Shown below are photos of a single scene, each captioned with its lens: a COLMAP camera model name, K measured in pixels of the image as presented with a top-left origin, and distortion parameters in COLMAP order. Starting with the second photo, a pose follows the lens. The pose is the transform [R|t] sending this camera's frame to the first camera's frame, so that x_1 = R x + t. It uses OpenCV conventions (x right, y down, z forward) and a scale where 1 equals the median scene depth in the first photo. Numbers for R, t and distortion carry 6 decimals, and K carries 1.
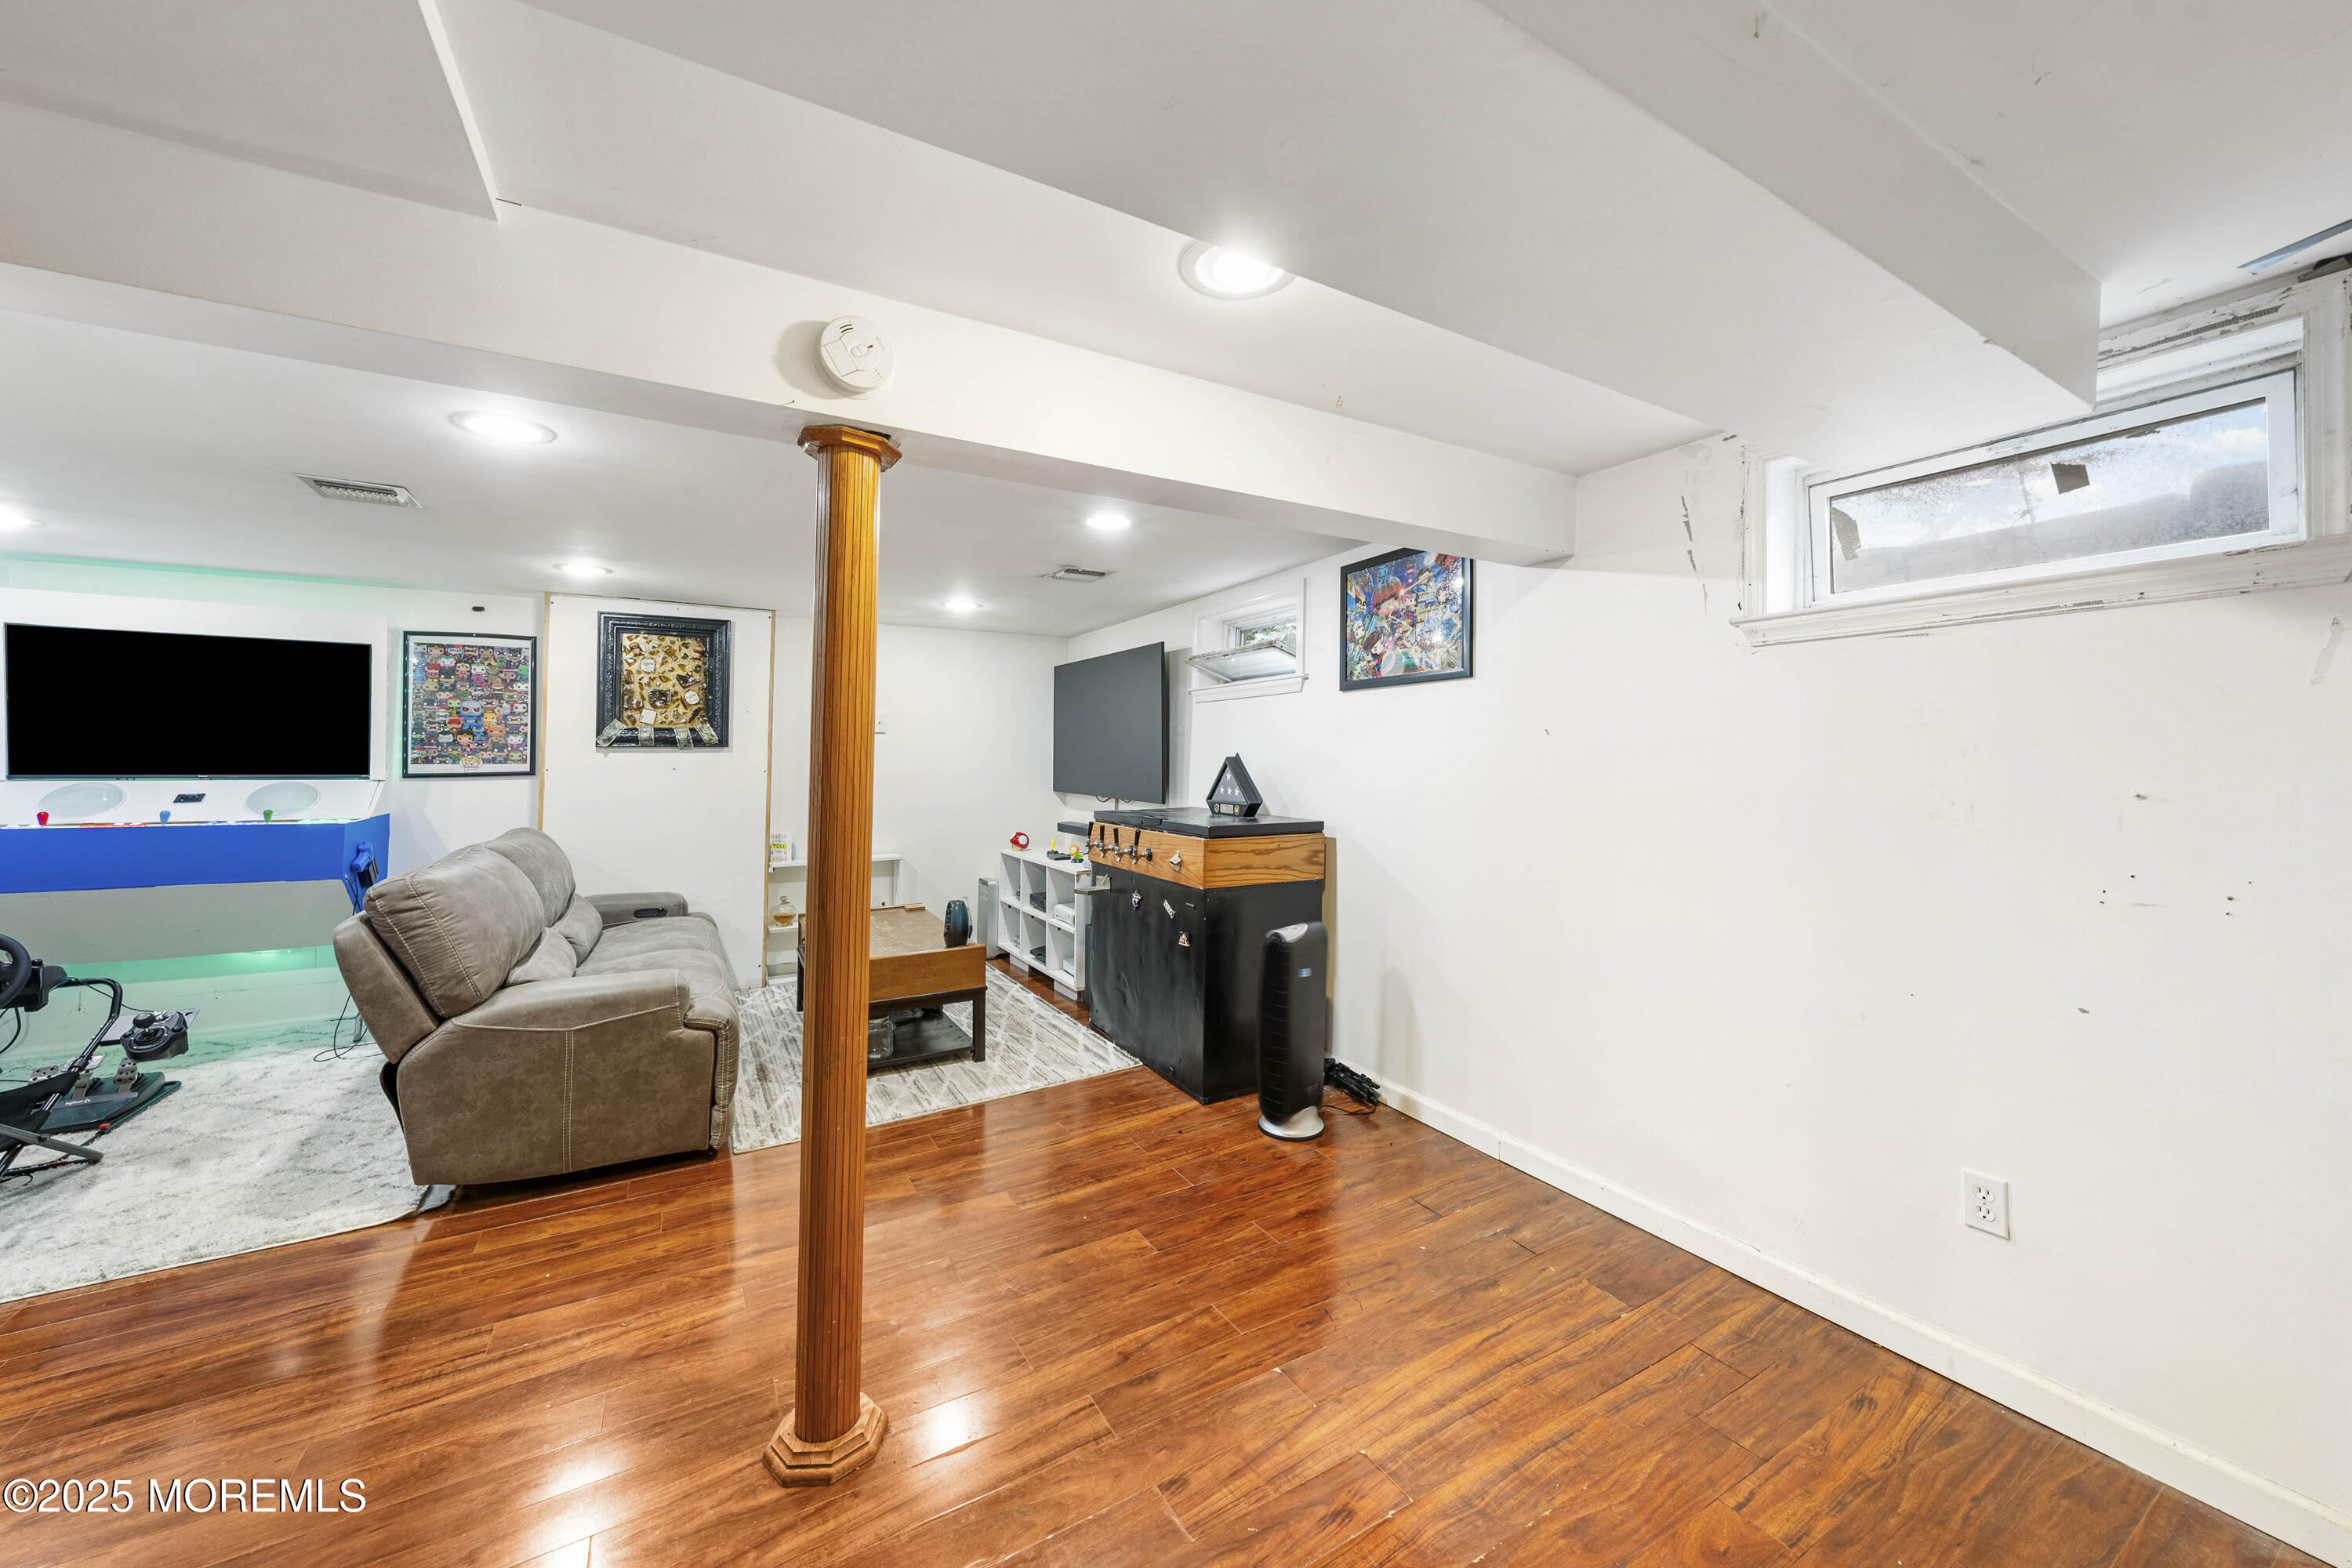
lens RADIAL K [[818.5, 0, 1167.3], [0, 818.5, 765.3], [0, 0, 1]] dist [-0.006798, -0.000016]
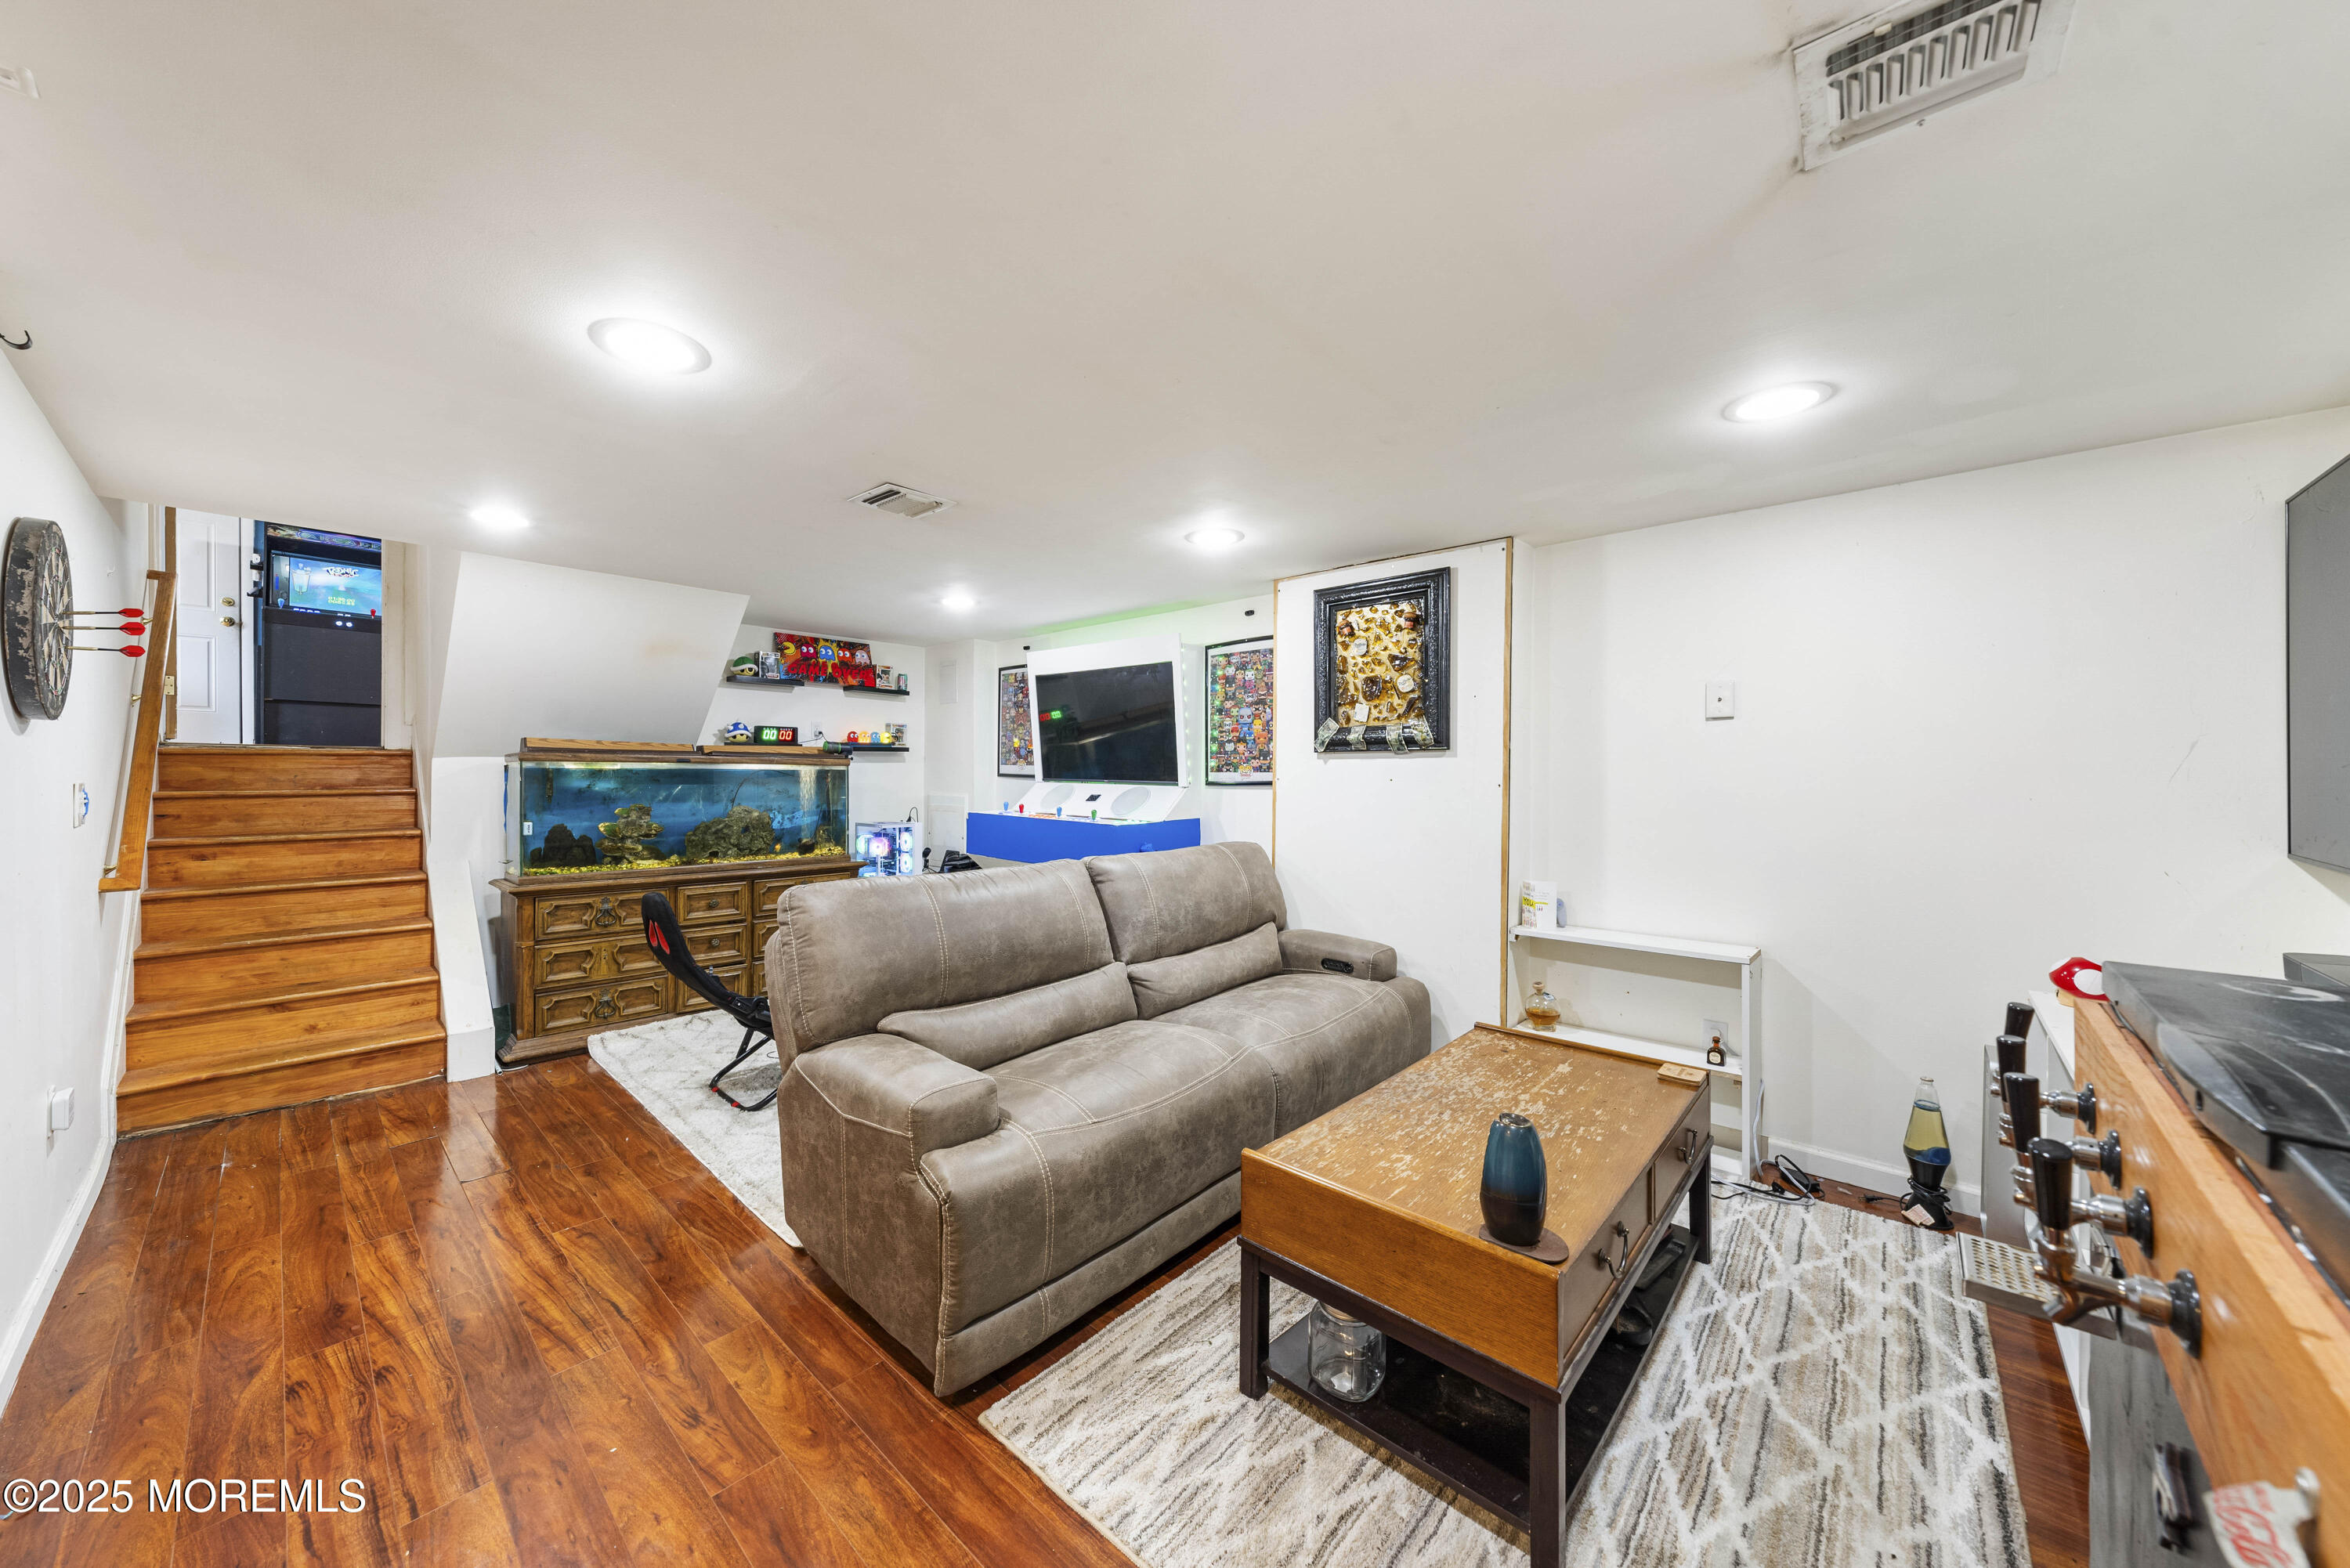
lens RADIAL K [[817.8, 0, 1176.7], [0, 817.8, 772.6], [0, 0, 1]] dist [-0.006798, -0.000016]
pose [[0.306763, 0.004655, -0.951775, 0.056942], [-0.002156, 0.999989, 0.004196, -0.005222], [0.951784, 0.000764, 0.306769, 0.611780]]
